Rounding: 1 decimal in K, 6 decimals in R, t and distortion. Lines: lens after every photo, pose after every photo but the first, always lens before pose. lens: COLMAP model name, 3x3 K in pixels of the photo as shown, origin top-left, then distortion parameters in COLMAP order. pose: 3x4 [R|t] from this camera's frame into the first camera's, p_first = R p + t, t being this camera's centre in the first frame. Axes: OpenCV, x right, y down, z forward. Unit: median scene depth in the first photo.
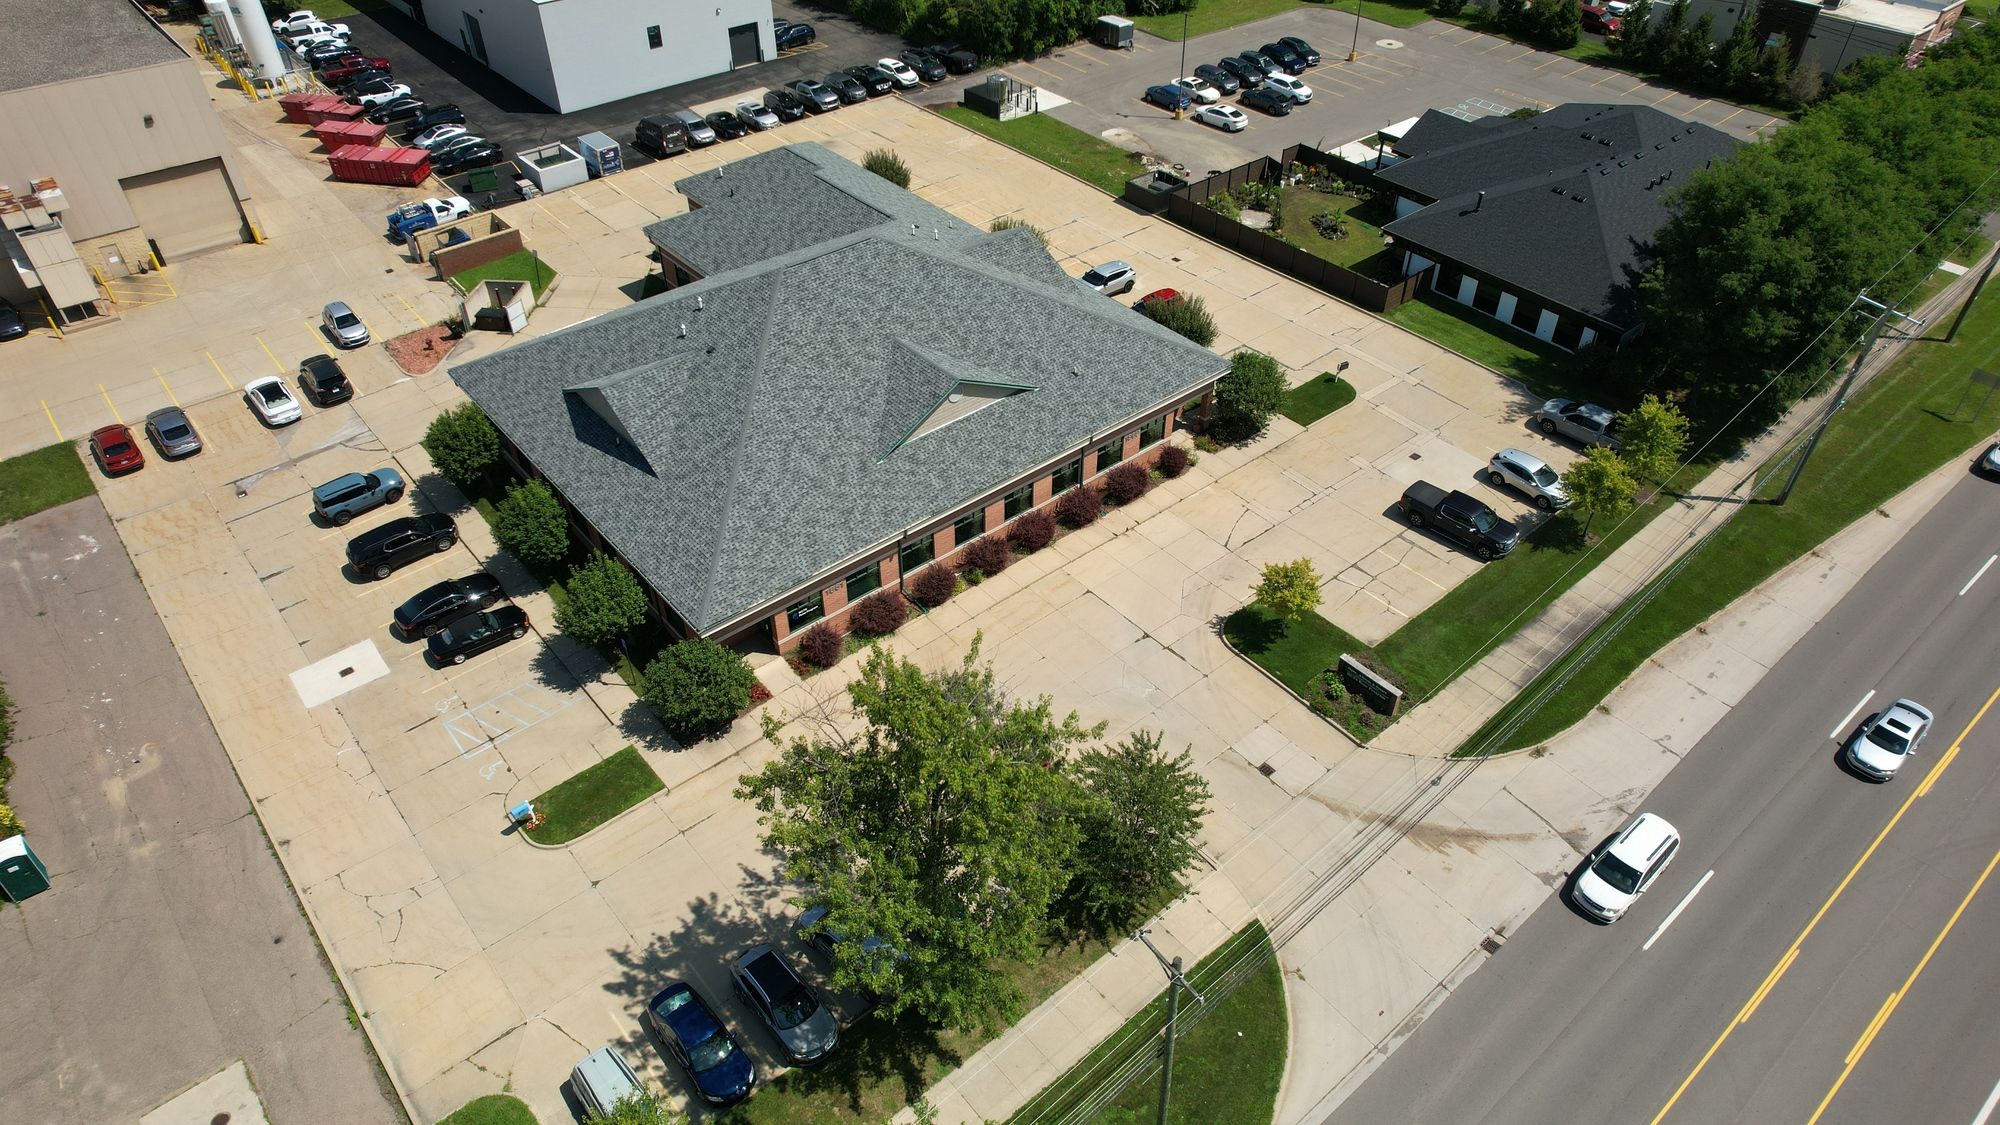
lens RADIAL K [[1250.5, 0, 1009.1], [0, 1250.5, 601.2], [0, 0, 1]] dist [-0.082200, 0.074069]
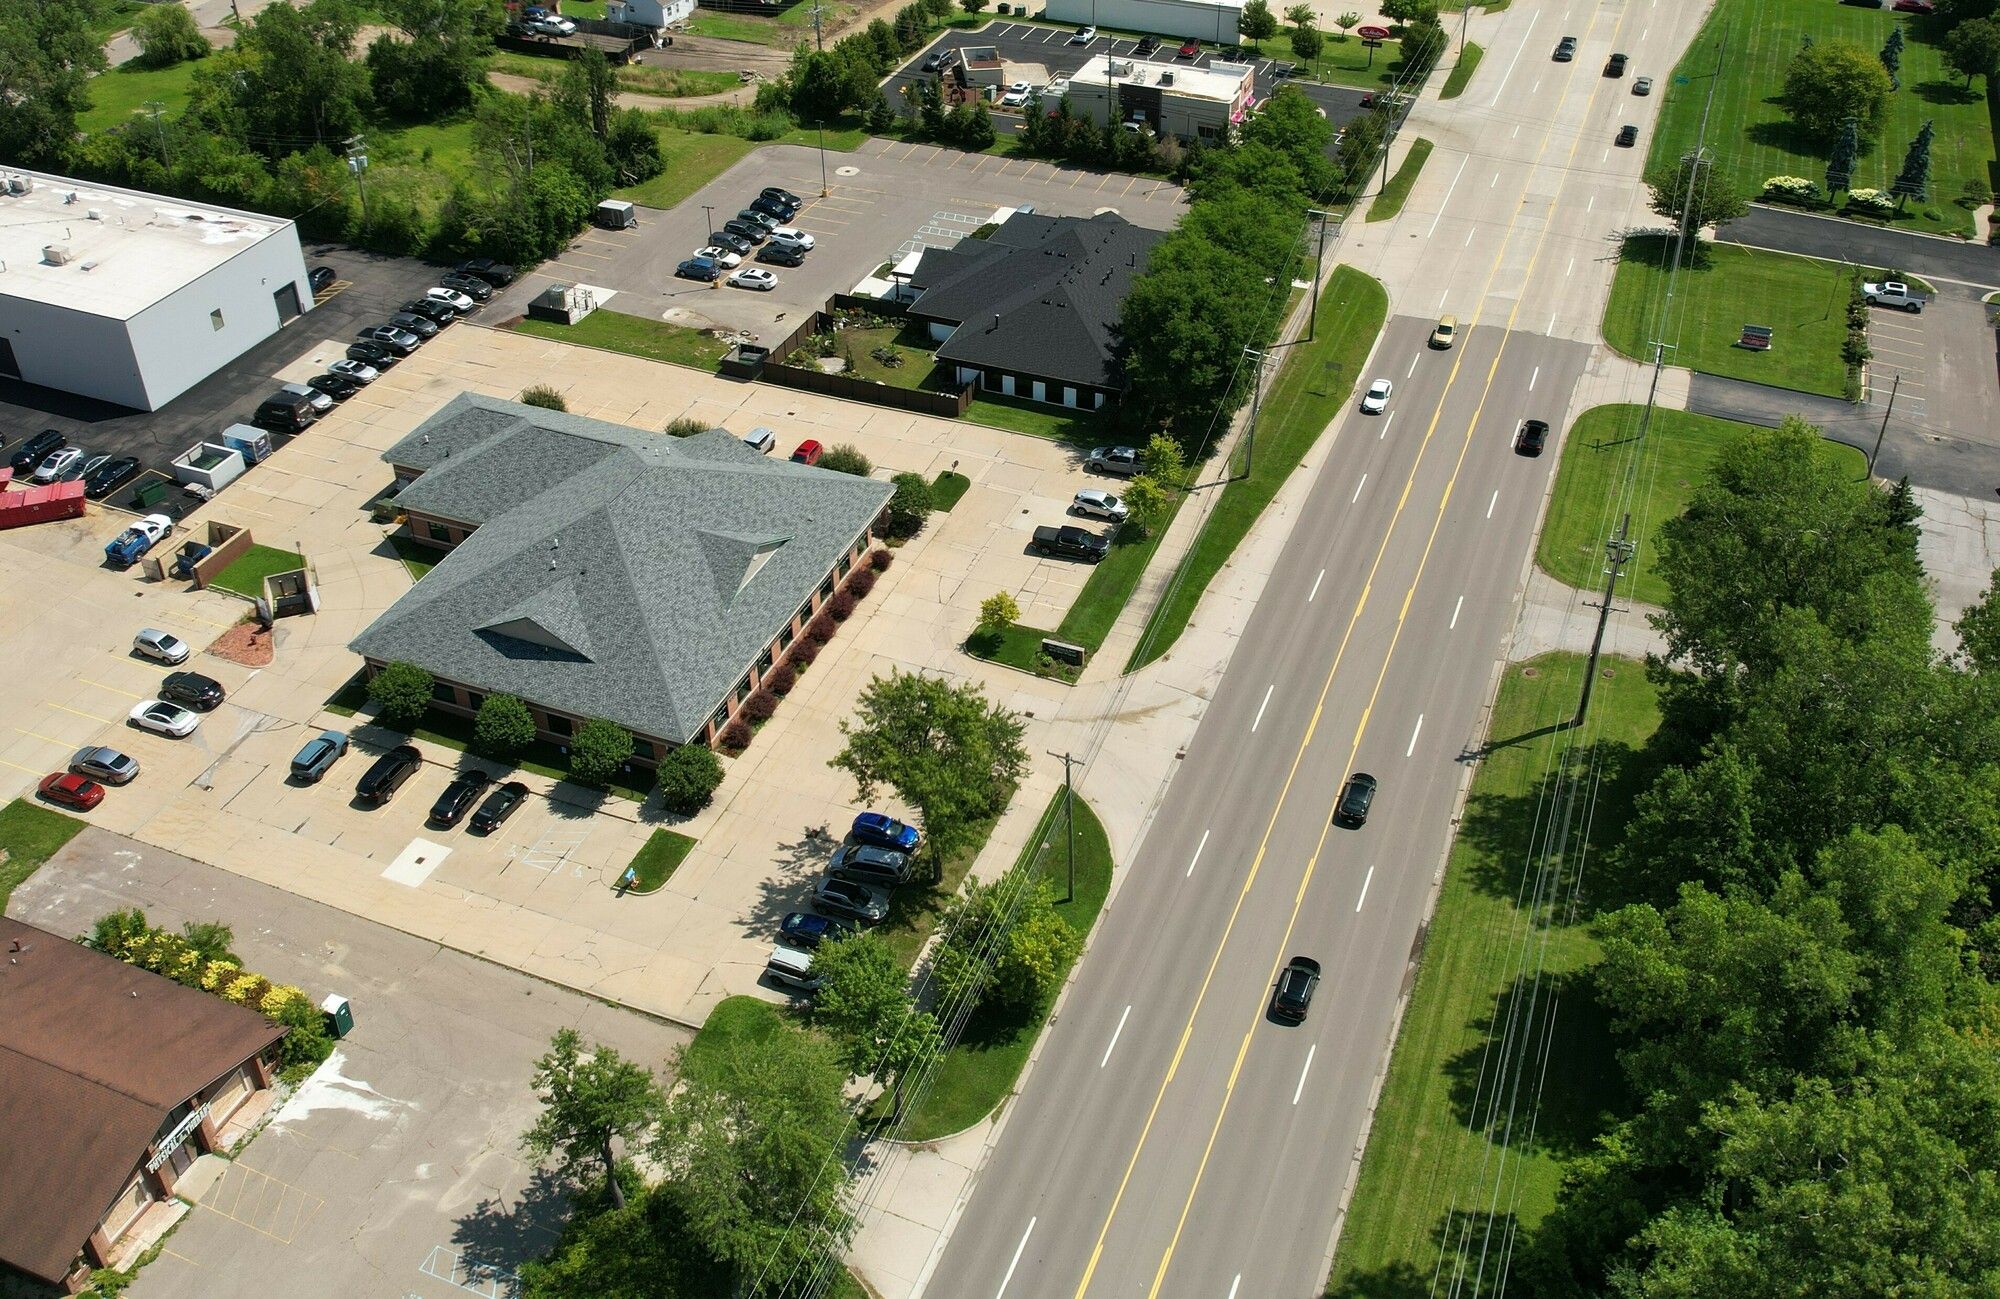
lens RADIAL K [[1738.6, 0, 1001.3], [0, 1738.6, 648.5], [0, 0, 1]] dist [-0.040244, -0.001883]
pose [[0.886291, -0.292287, 0.359243, -0.438443], [0.315072, 0.949054, -0.005147, 0.035080], [-0.339437, 0.117749, 0.933230, -0.808138]]
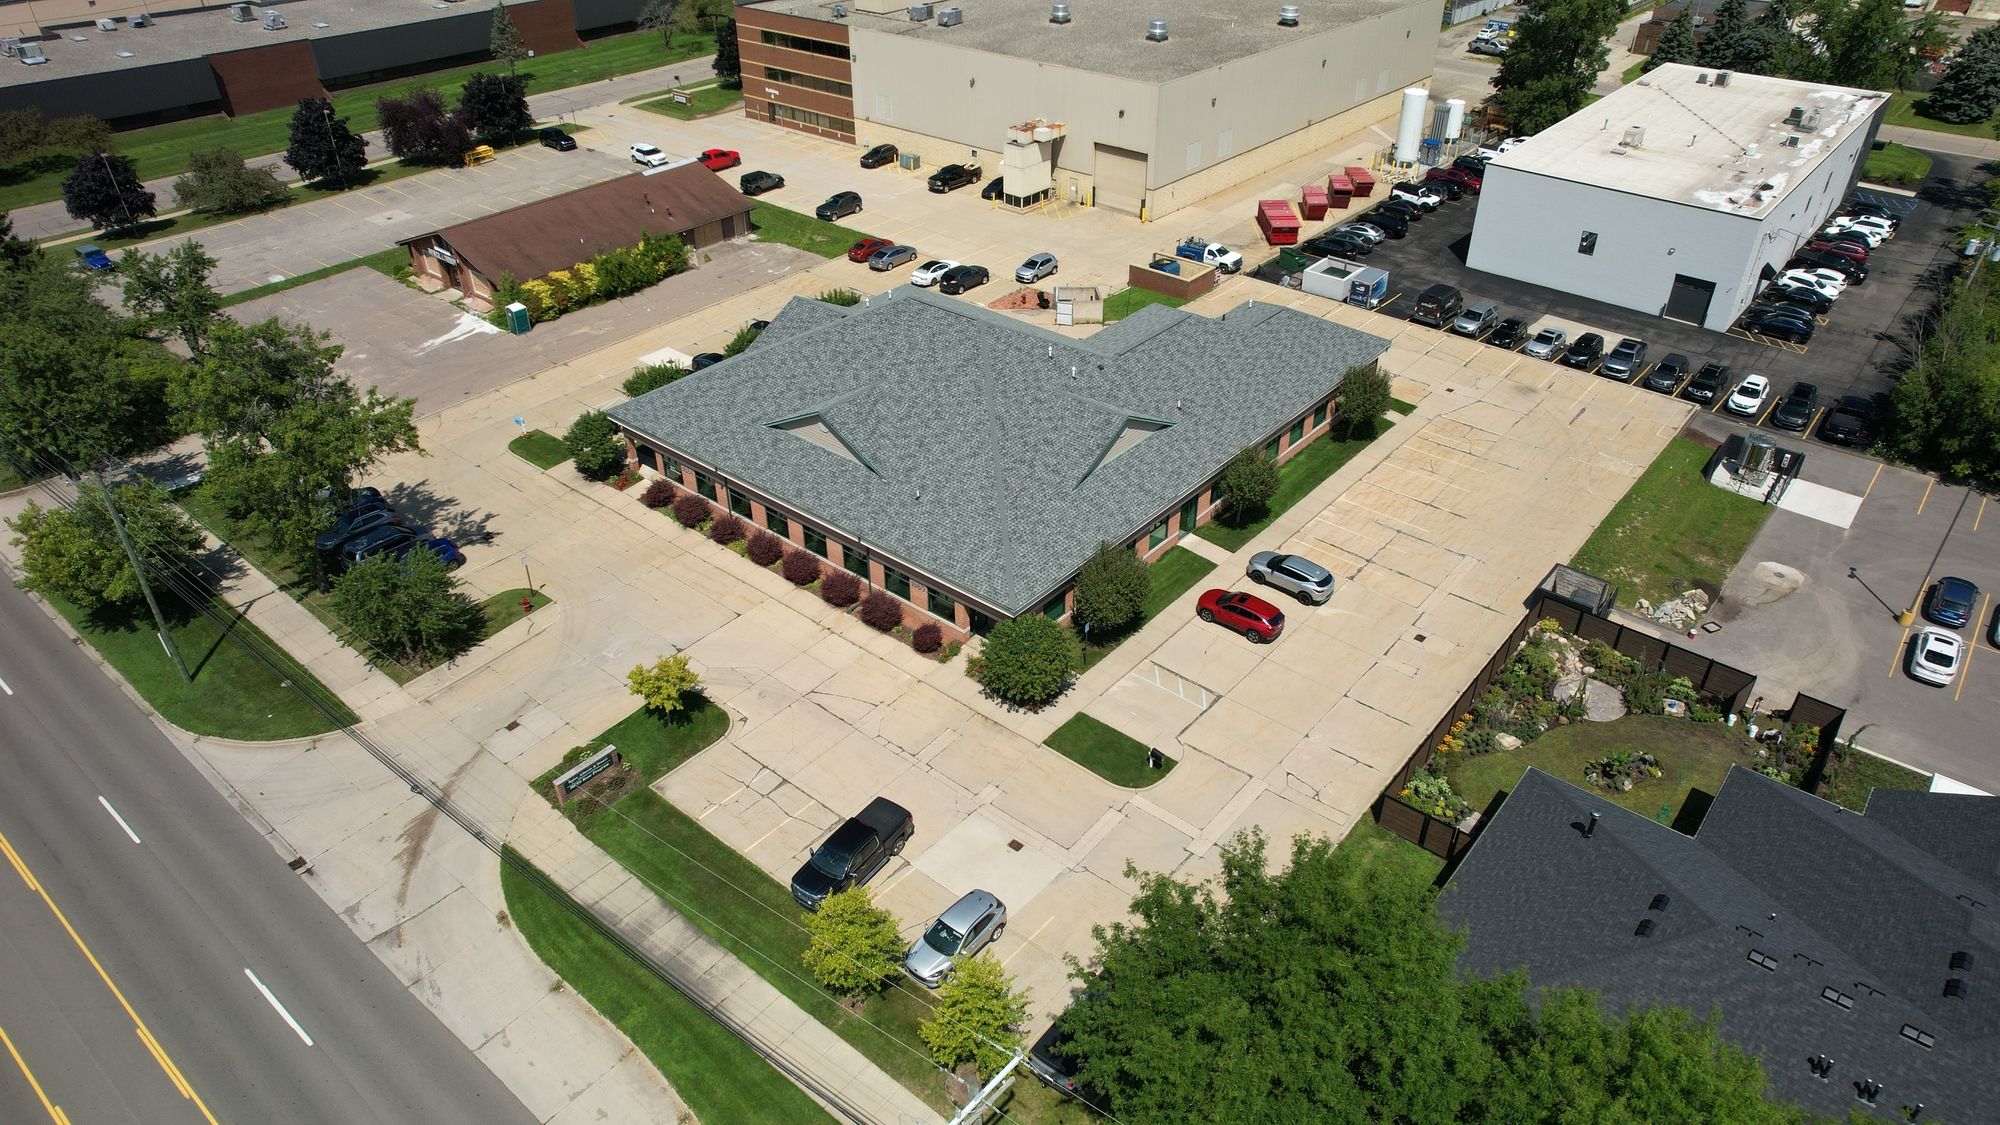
lens RADIAL K [[1250.5, 0, 1009.1], [0, 1250.5, 601.2], [0, 0, 1]] dist [-0.082200, 0.074069]
pose [[0.176358, 0.572995, -0.800359, 0.778635], [-0.657251, 0.673836, 0.337590, -0.432816], [0.732748, 0.466500, 0.495438, 0.486313]]
